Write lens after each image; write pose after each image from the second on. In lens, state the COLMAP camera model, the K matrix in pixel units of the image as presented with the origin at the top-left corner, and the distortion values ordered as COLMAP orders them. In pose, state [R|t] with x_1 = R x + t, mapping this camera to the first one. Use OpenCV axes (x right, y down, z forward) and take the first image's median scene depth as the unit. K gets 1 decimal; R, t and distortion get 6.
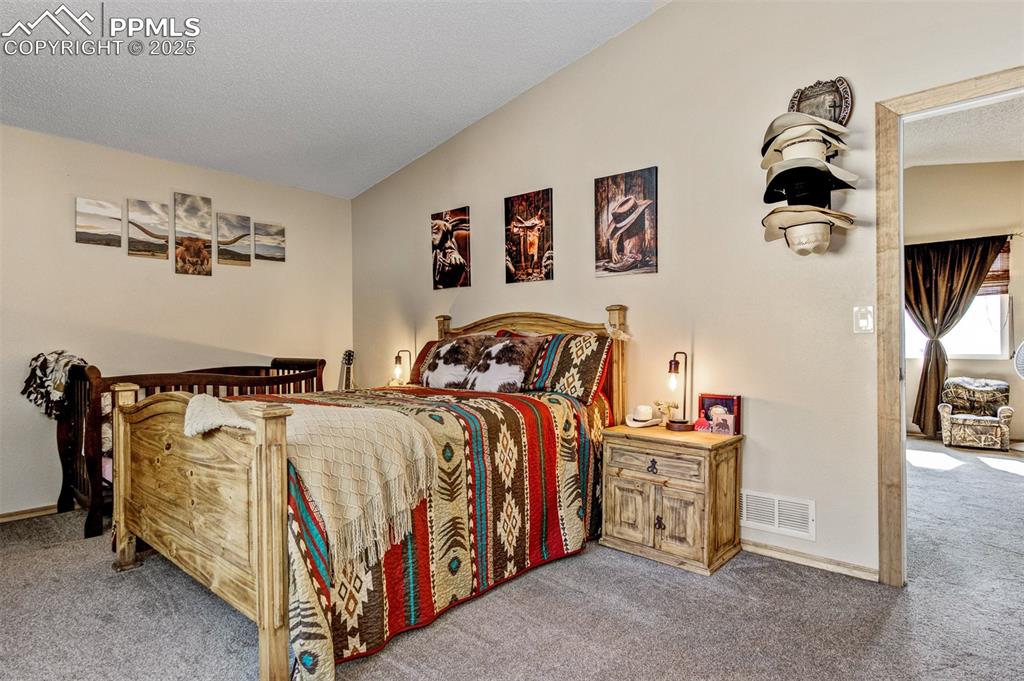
lens RADIAL K [[525.6, 0, 510.6], [0, 525.6, 340.2], [0, 0, 1]] dist [-0.014031, 0.000864]
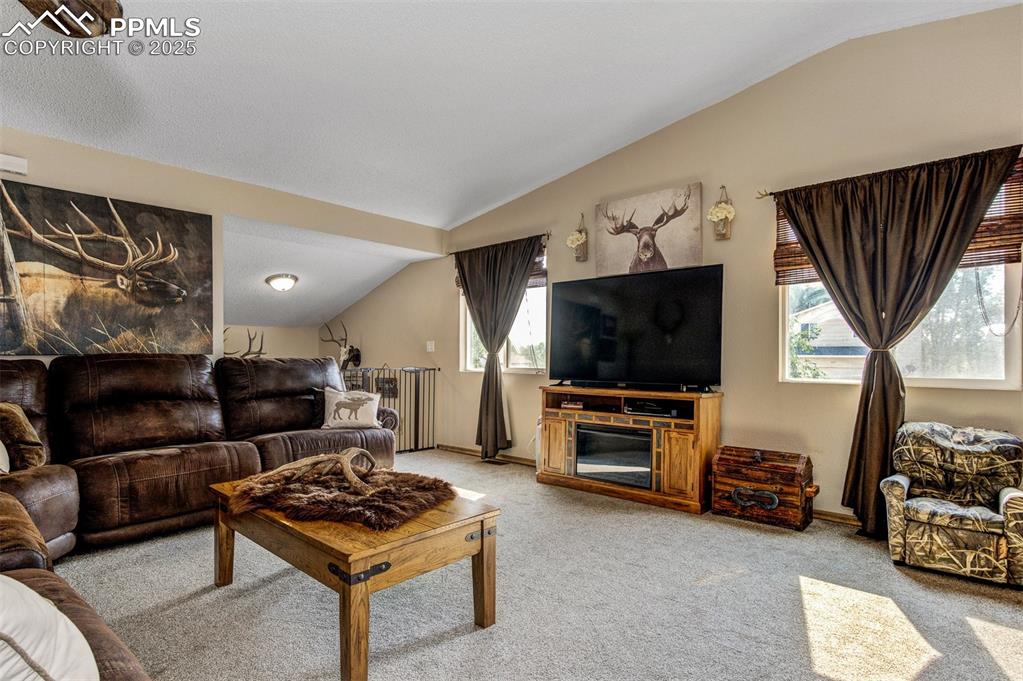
lens RADIAL K [[525.1, 0, 512.4], [0, 525.1, 359.3], [0, 0, 1]] dist [-0.014031, 0.000864]
pose [[0.999710, 0.013991, 0.019623, 0.314490], [-0.013883, 0.999888, -0.005627, 0.011495], [-0.019700, 0.005353, 0.999792, 0.349441]]
